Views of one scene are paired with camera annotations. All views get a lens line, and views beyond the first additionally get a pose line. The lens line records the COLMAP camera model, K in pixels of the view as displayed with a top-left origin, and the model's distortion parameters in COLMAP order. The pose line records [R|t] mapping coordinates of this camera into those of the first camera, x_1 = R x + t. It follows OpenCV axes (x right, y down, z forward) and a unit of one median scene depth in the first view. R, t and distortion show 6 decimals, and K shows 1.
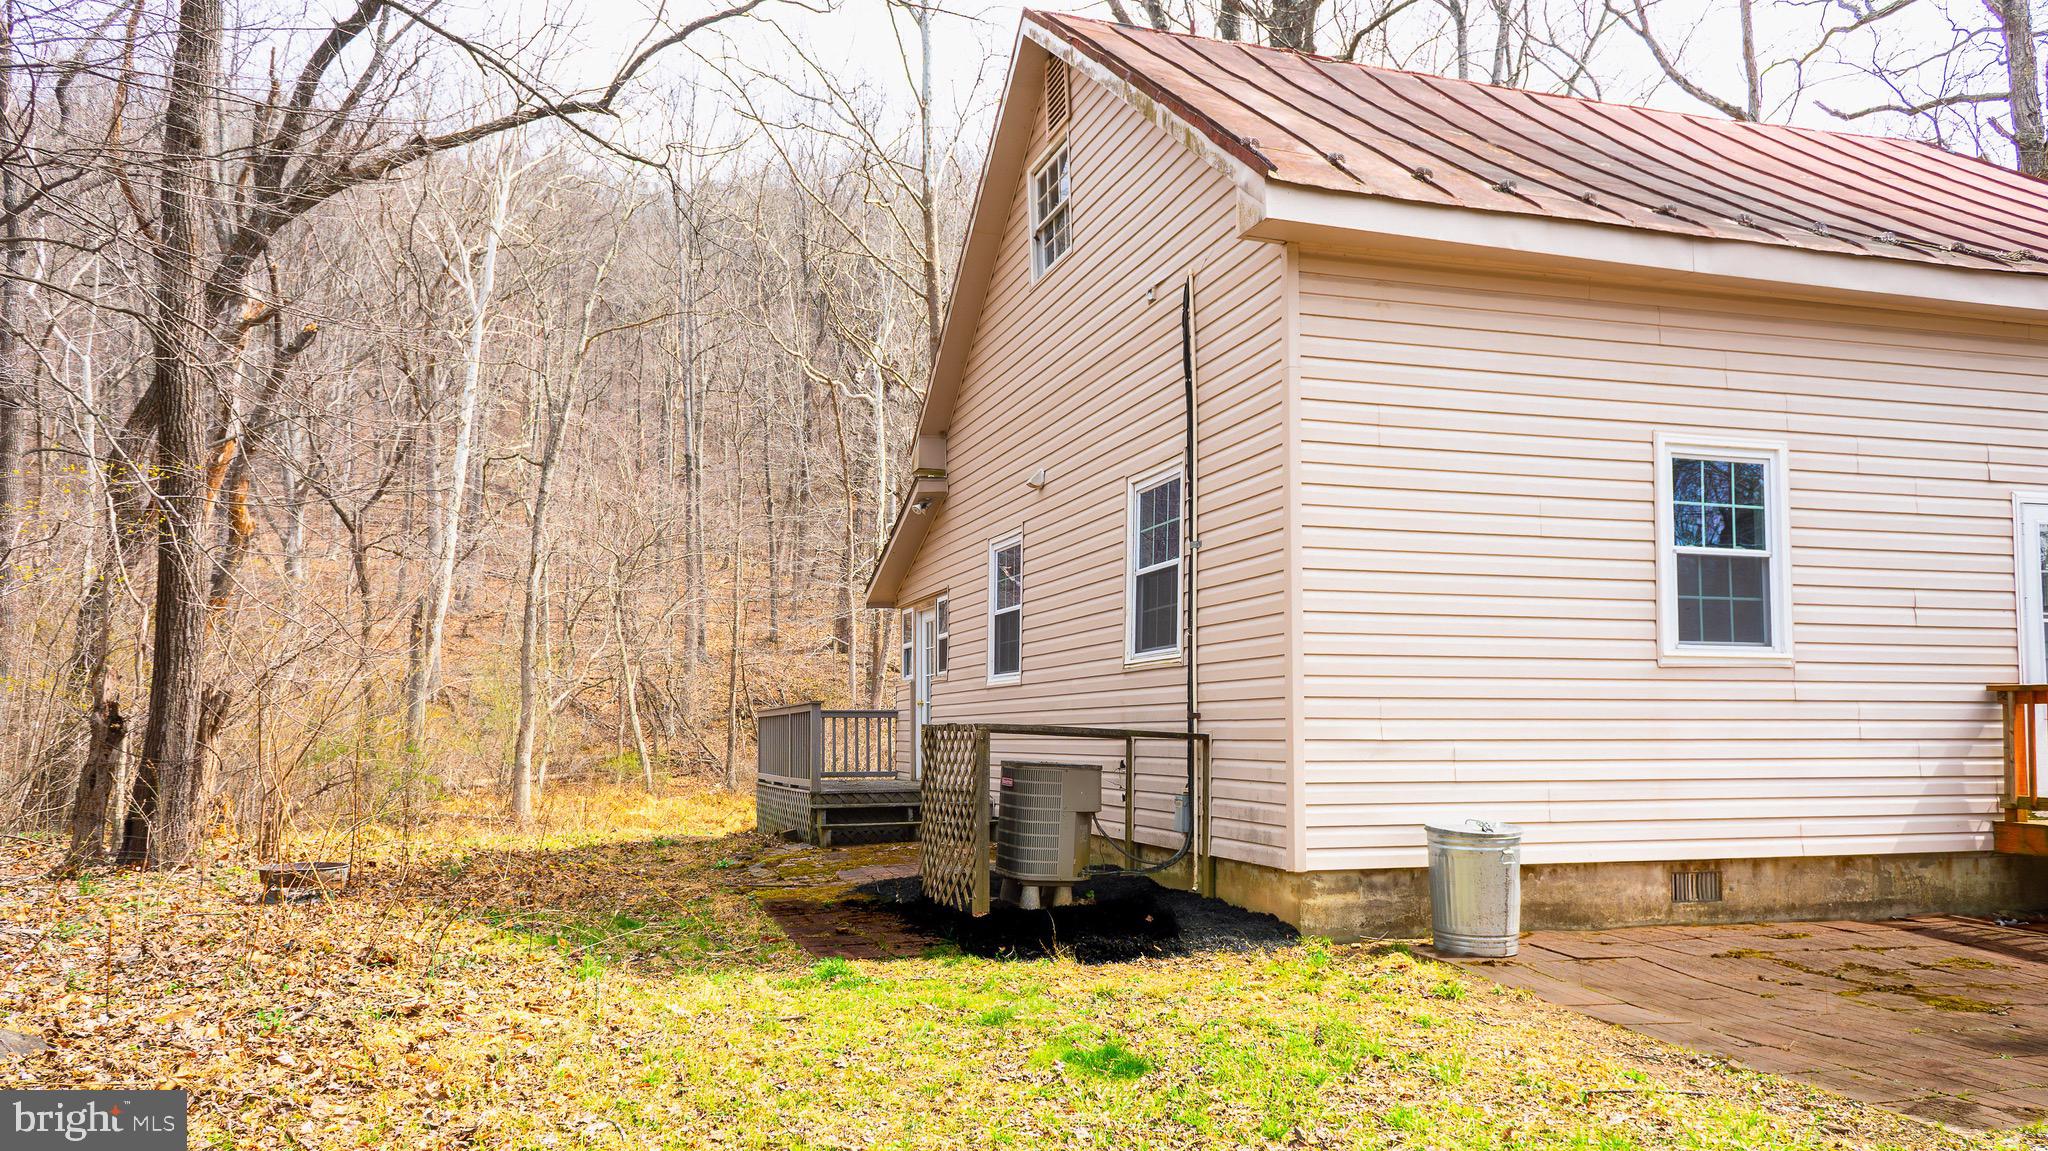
lens RADIAL K [[1537.2, 0, 1017.2], [0, 1537.2, 656.4], [0, 0, 1]] dist [0.069530, -0.005800]
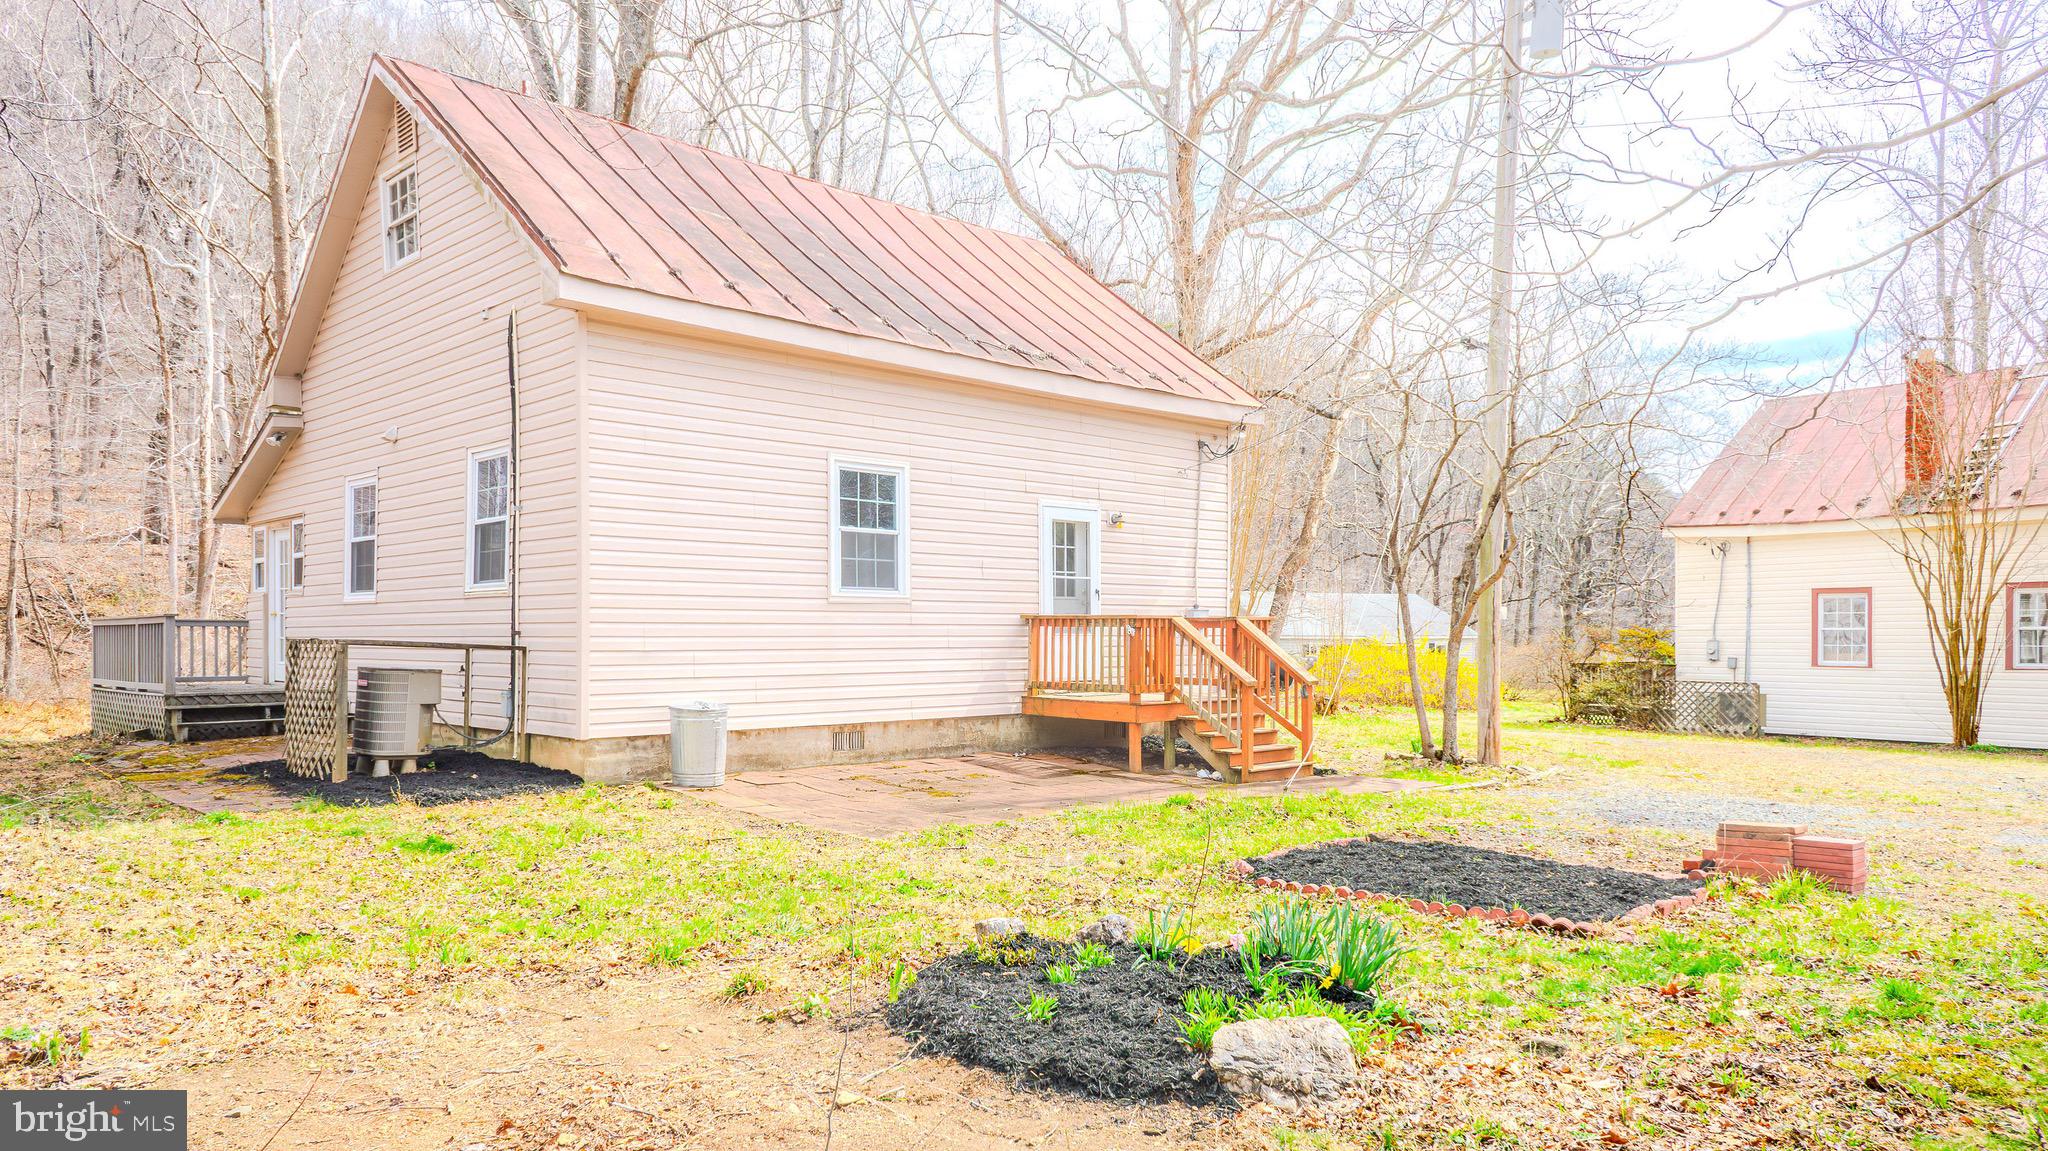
lens RADIAL K [[1380.1, 0, 1039.5], [0, 1380.1, 634.1], [0, 0, 1]] dist [0.042496, -0.003883]
pose [[0.902554, 0.001462, 0.430574, 0.002888], [-0.022170, 0.998826, 0.043079, -0.024706], [-0.430006, -0.048426, 0.901526, -0.329368]]
